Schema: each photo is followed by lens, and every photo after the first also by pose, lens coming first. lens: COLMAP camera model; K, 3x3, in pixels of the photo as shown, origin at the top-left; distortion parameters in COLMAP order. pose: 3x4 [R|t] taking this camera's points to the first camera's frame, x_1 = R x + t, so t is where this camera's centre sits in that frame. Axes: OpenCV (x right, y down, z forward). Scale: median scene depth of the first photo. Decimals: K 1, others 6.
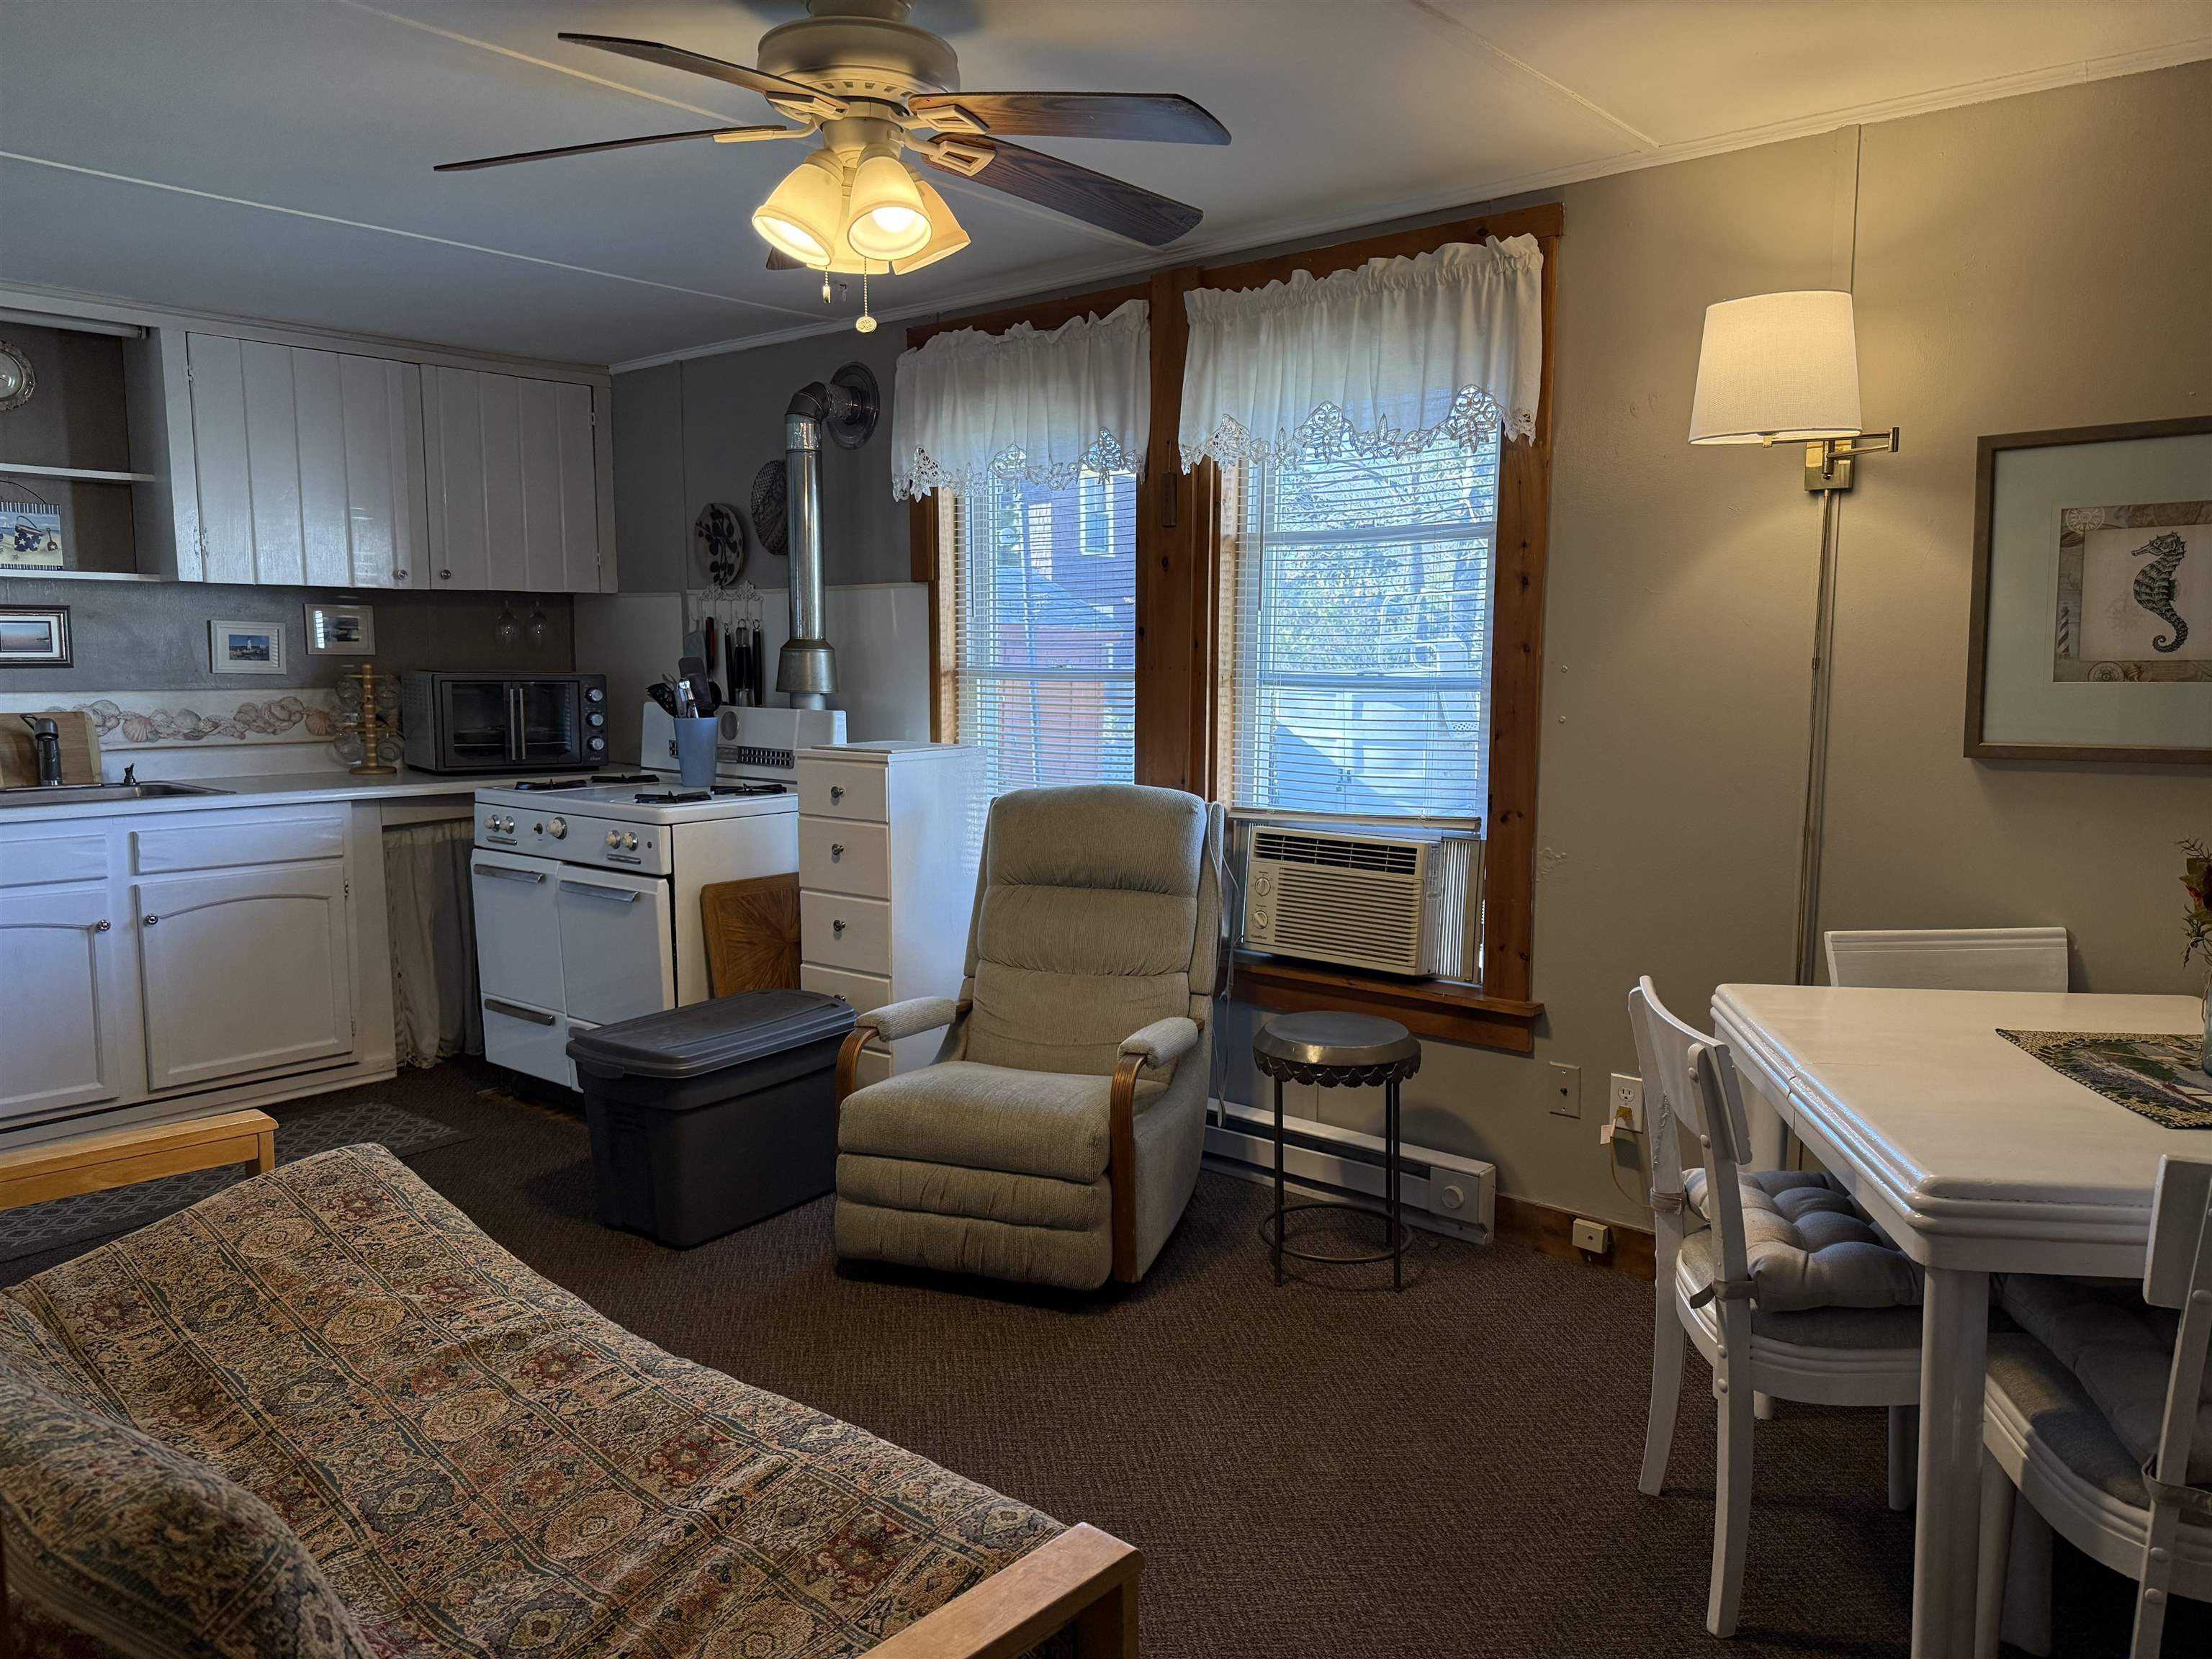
lens RADIAL K [[1554.7, 0, 1161.8], [0, 1554.7, 822.0], [0, 0, 1]] dist [0.092467, -0.120663]
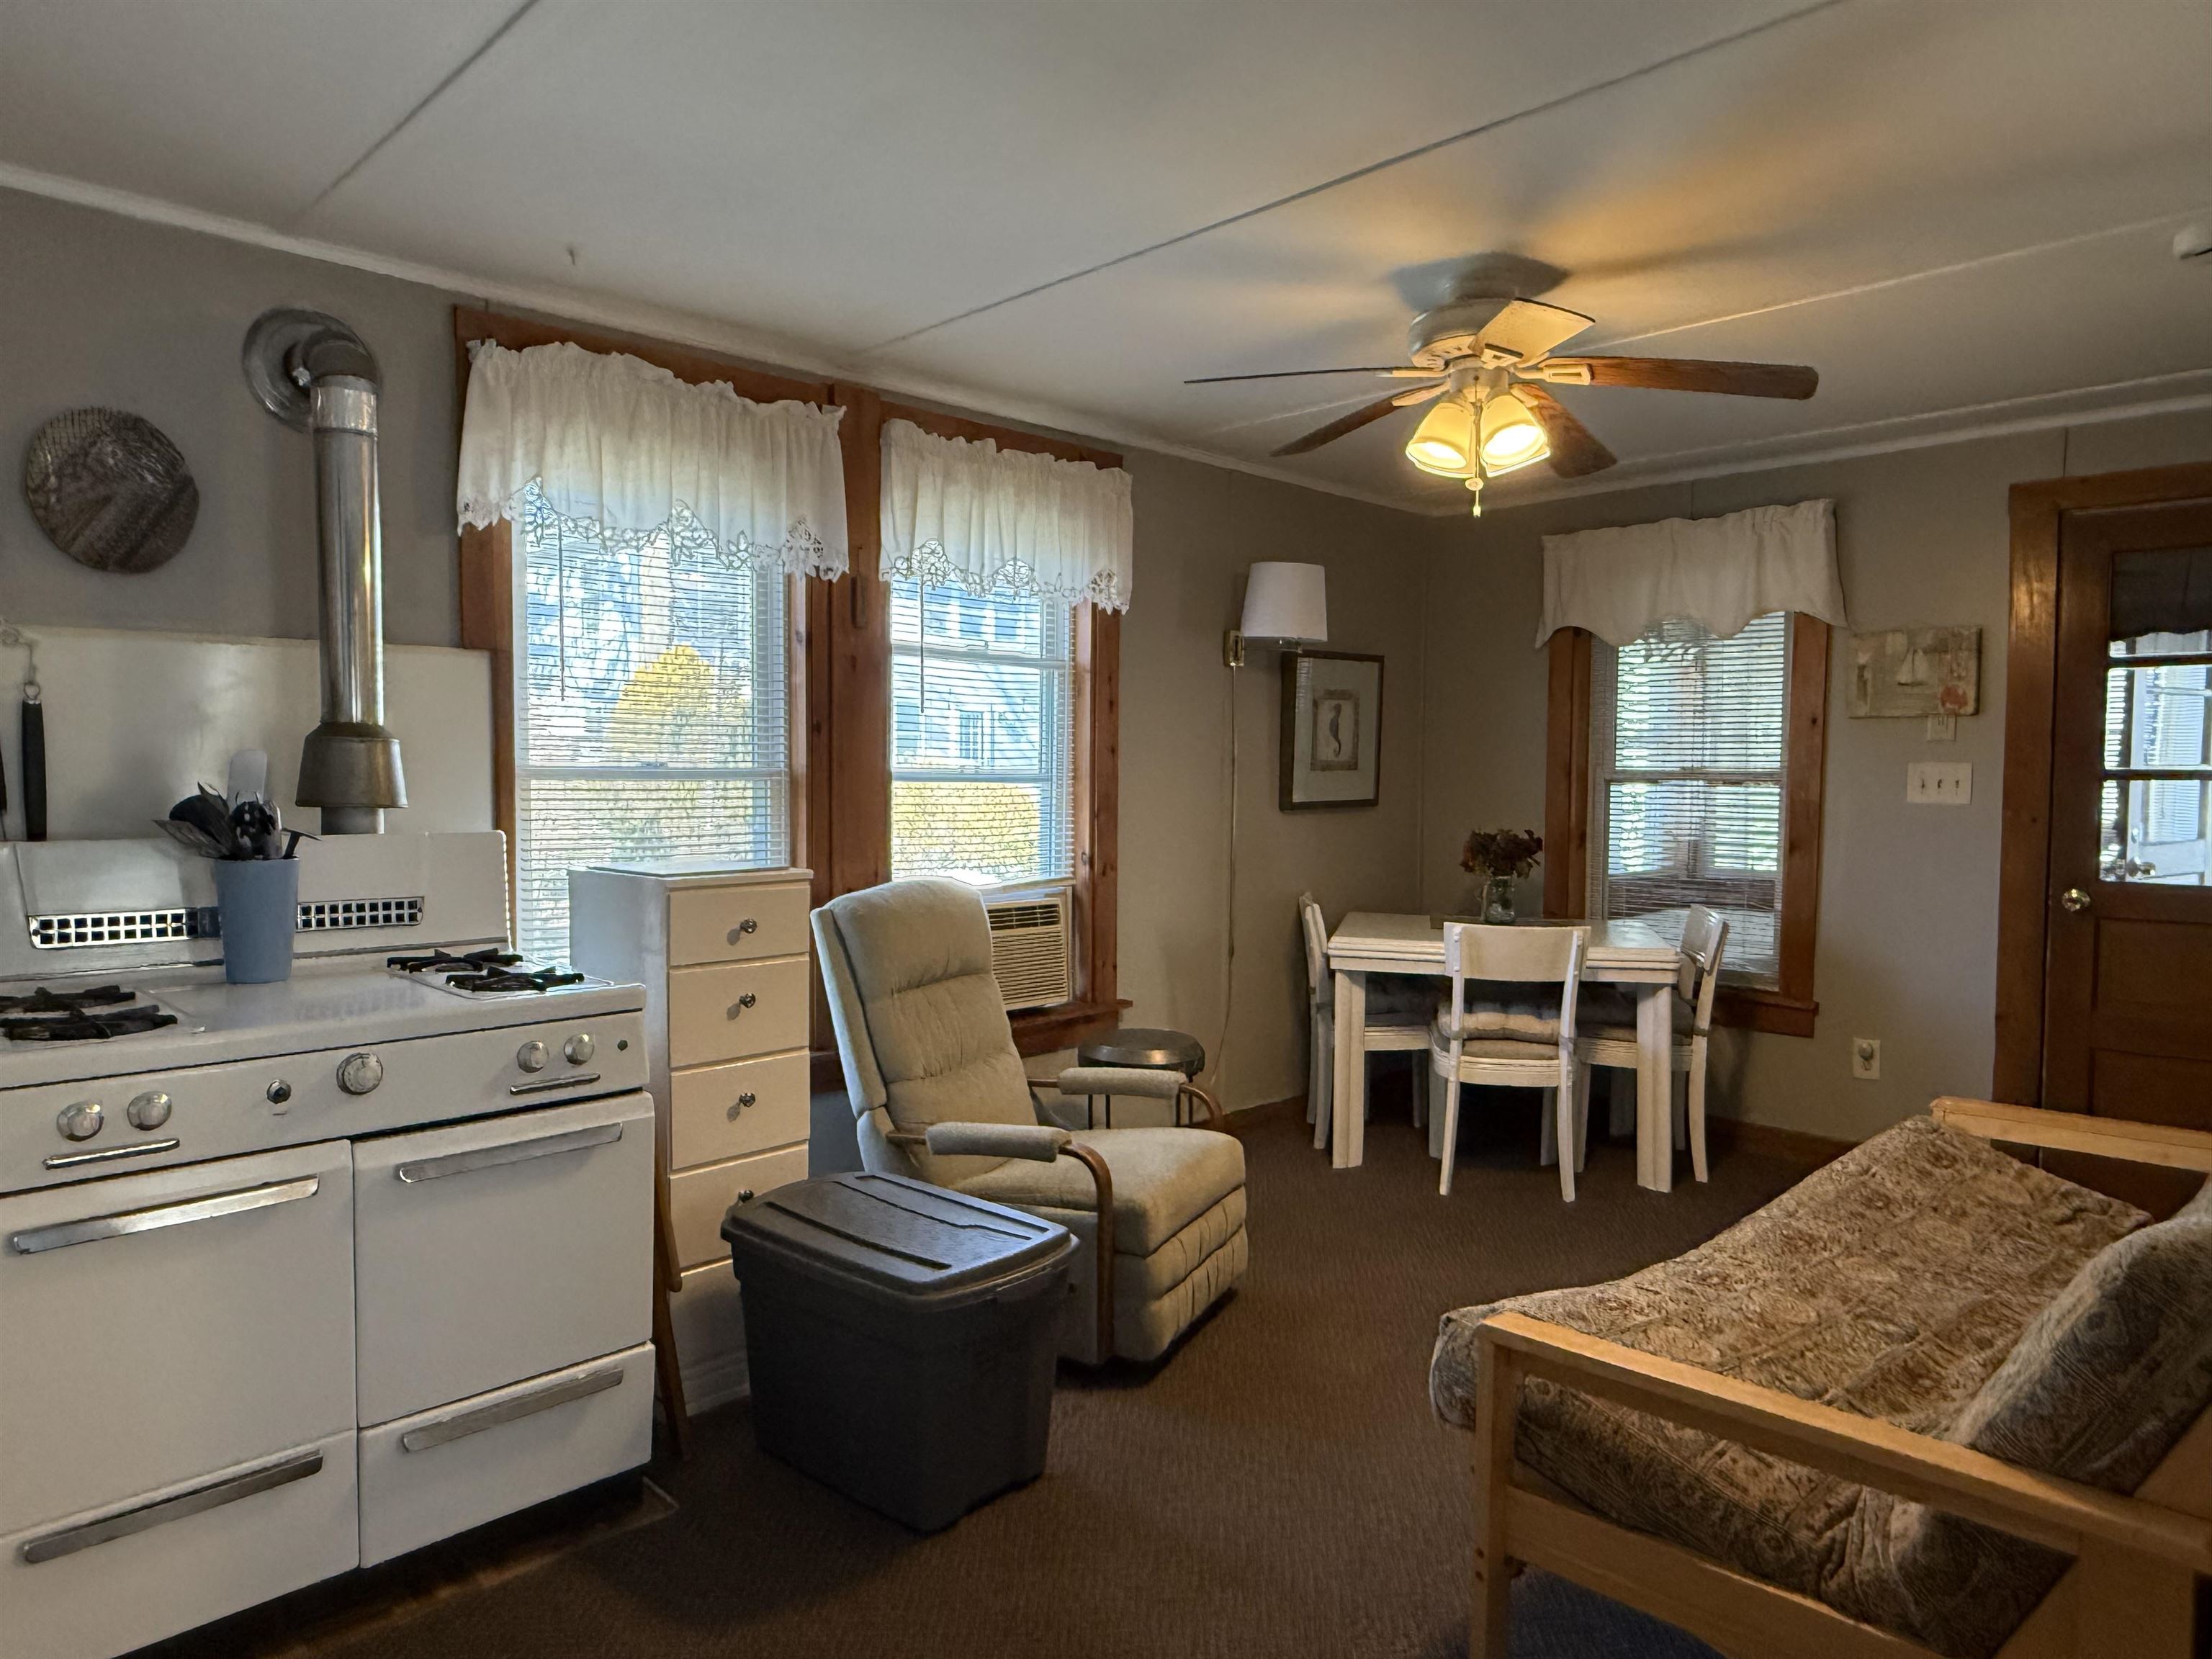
lens RADIAL K [[1390.8, 0, 1106.0], [0, 1390.8, 829.5], [0, 0, 1]] dist [0.005405, 0.001586]
pose [[0.112811, -0.047788, 0.992467, -0.750334], [0.101639, 0.994158, 0.036316, -0.064374], [-0.988404, 0.096776, 0.117009, 0.634596]]
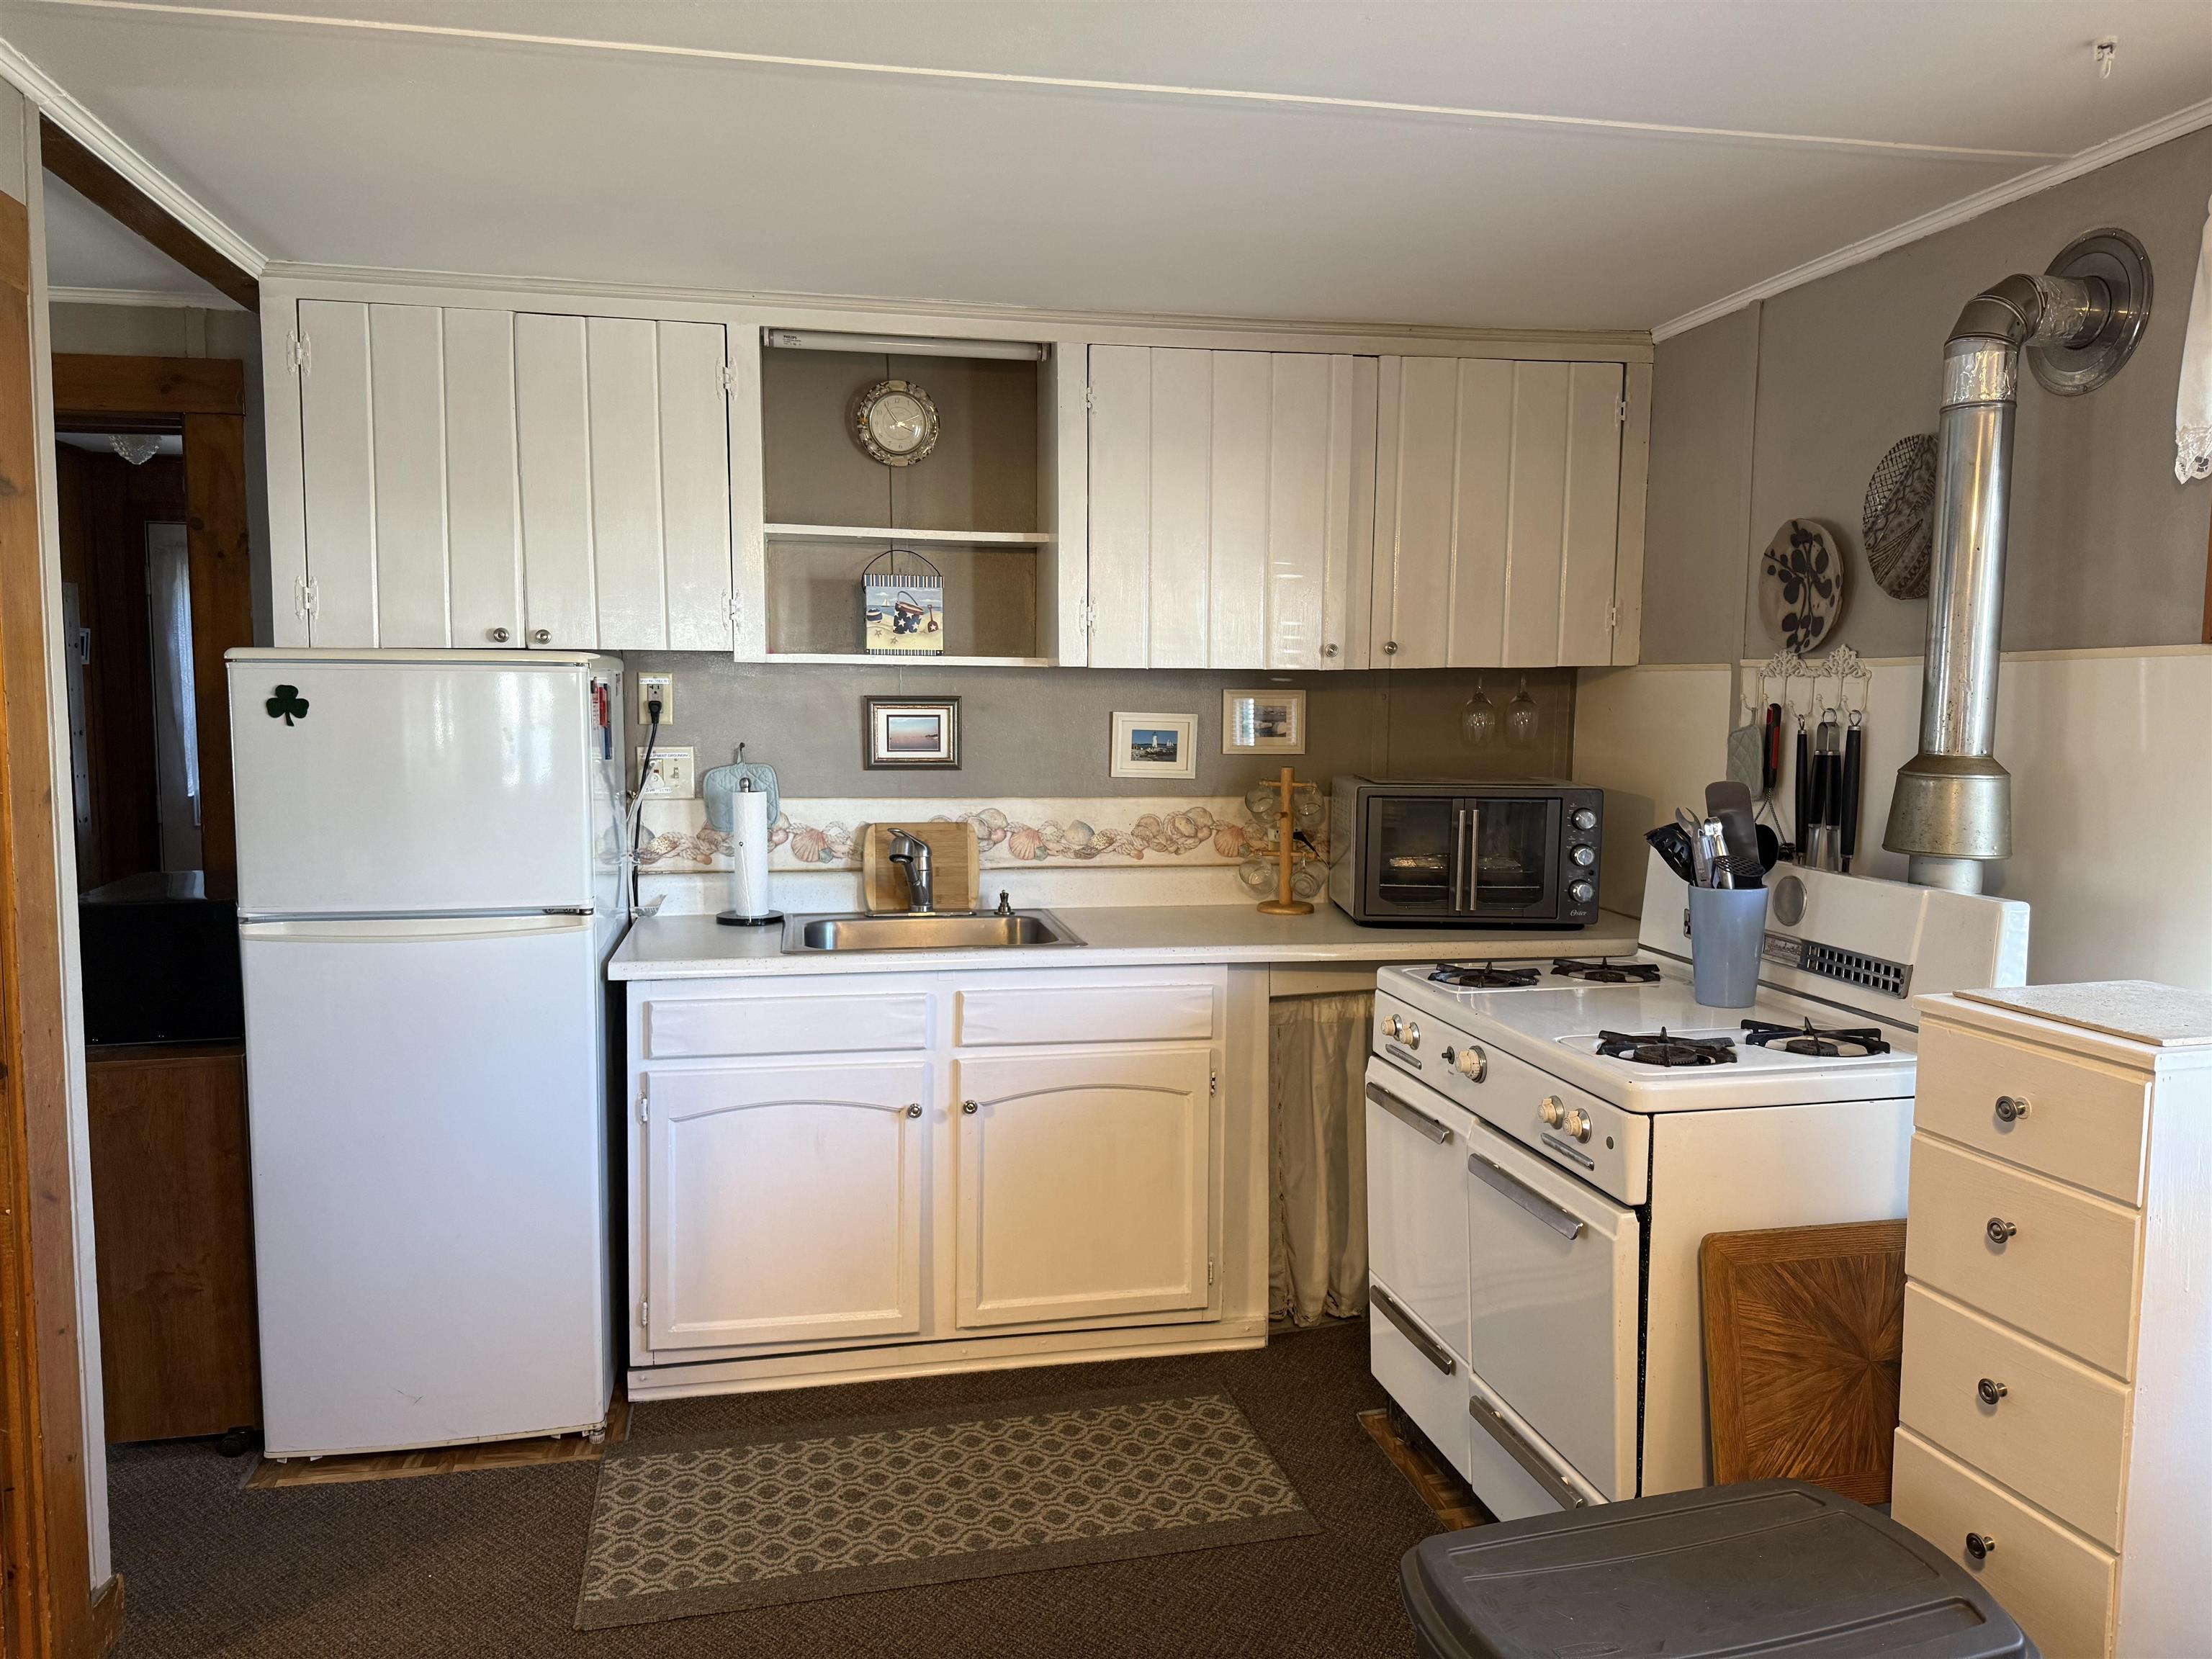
lens RADIAL K [[1581.8, 0, 1035.6], [0, 1581.8, 831.0], [0, 0, 1]] dist [0.095648, -0.164454]
pose [[0.750055, 0.061016, -0.658555, -0.100260], [-0.076687, 0.997042, 0.005035, -0.070221], [0.656914, 0.046726, 0.752516, 0.382865]]
